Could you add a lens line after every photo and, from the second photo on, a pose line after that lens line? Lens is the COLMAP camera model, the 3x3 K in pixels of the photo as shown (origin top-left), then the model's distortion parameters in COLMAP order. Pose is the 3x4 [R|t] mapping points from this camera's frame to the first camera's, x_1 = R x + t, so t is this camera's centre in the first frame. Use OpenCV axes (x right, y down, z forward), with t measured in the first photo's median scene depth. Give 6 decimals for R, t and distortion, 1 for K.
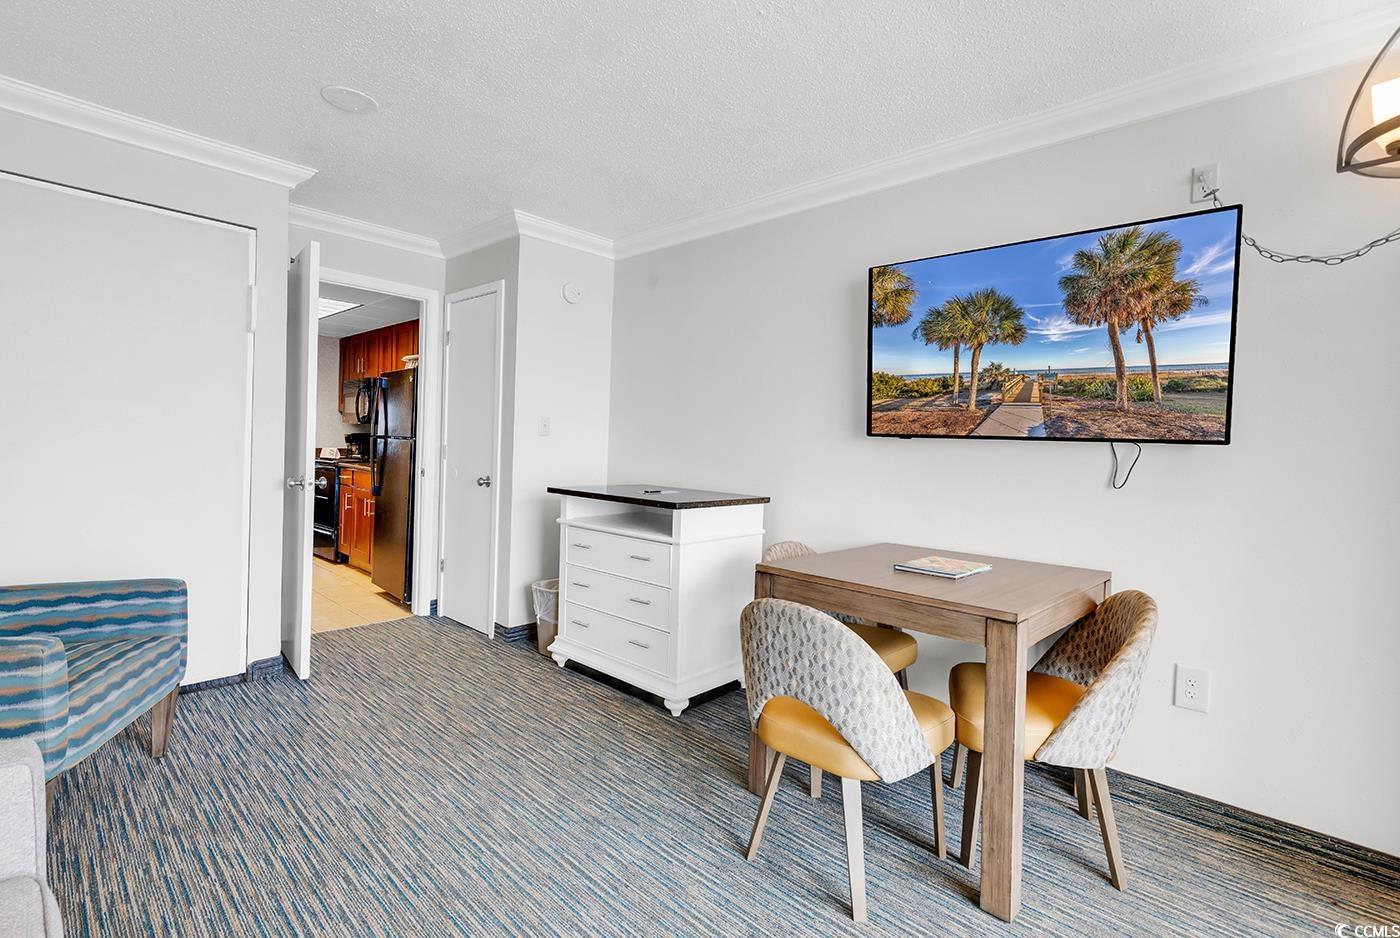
lens RADIAL K [[652.2, 0, 723.0], [0, 652.2, 456.4], [0, 0, 1]] dist [0.015003, 0.000371]
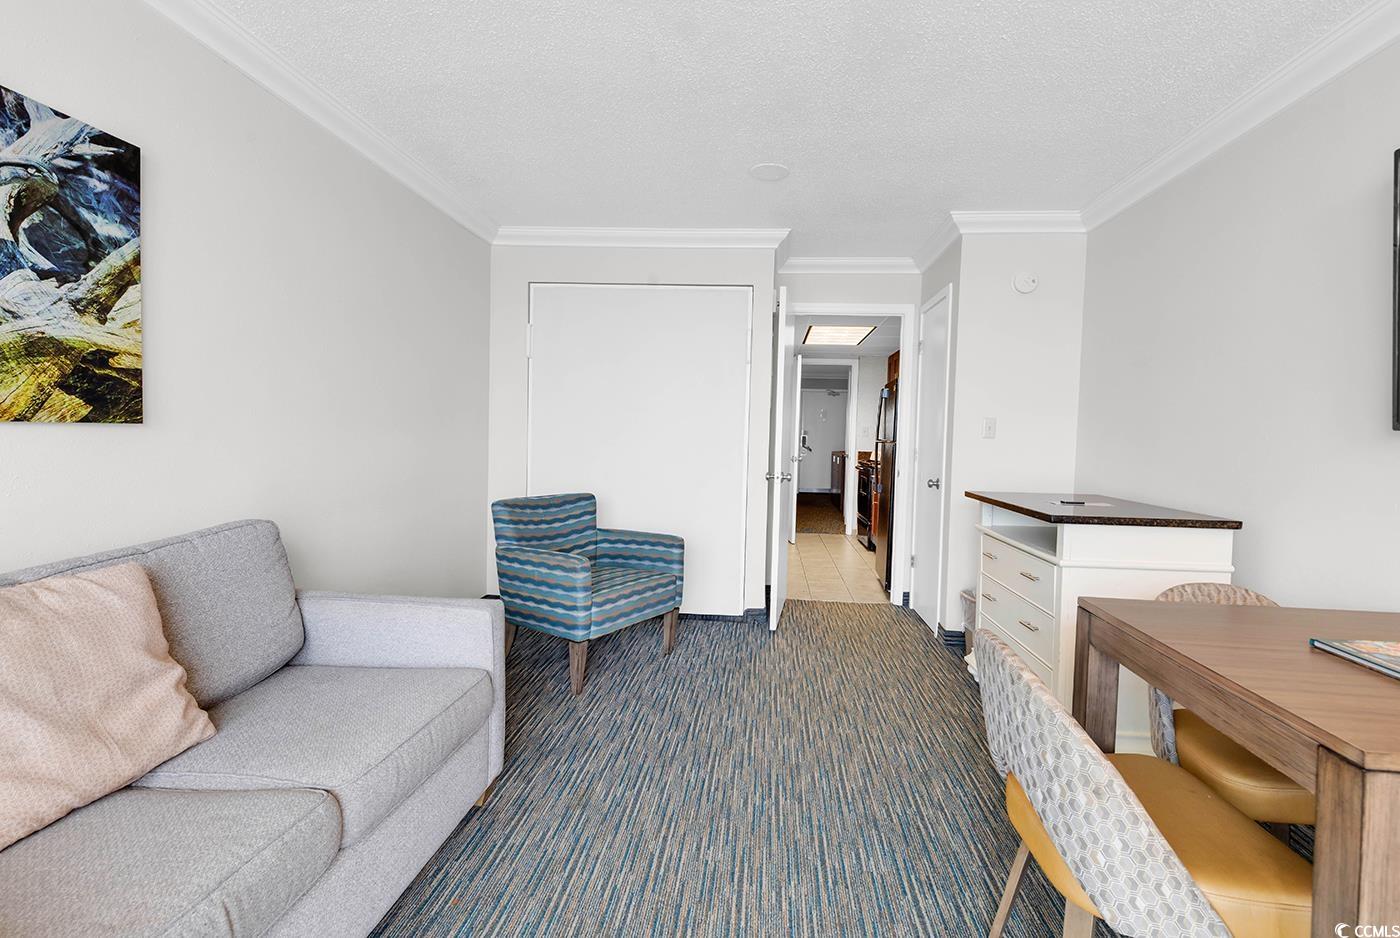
lens RADIAL K [[652.2, 0, 723.0], [0, 652.2, 456.4], [0, 0, 1]] dist [0.015003, 0.000371]
pose [[0.623705, 0.011531, -0.781575, 0.378119], [-0.018891, 0.999821, -0.000325, 0.004500], [0.781431, 0.014967, 0.623812, 0.166590]]
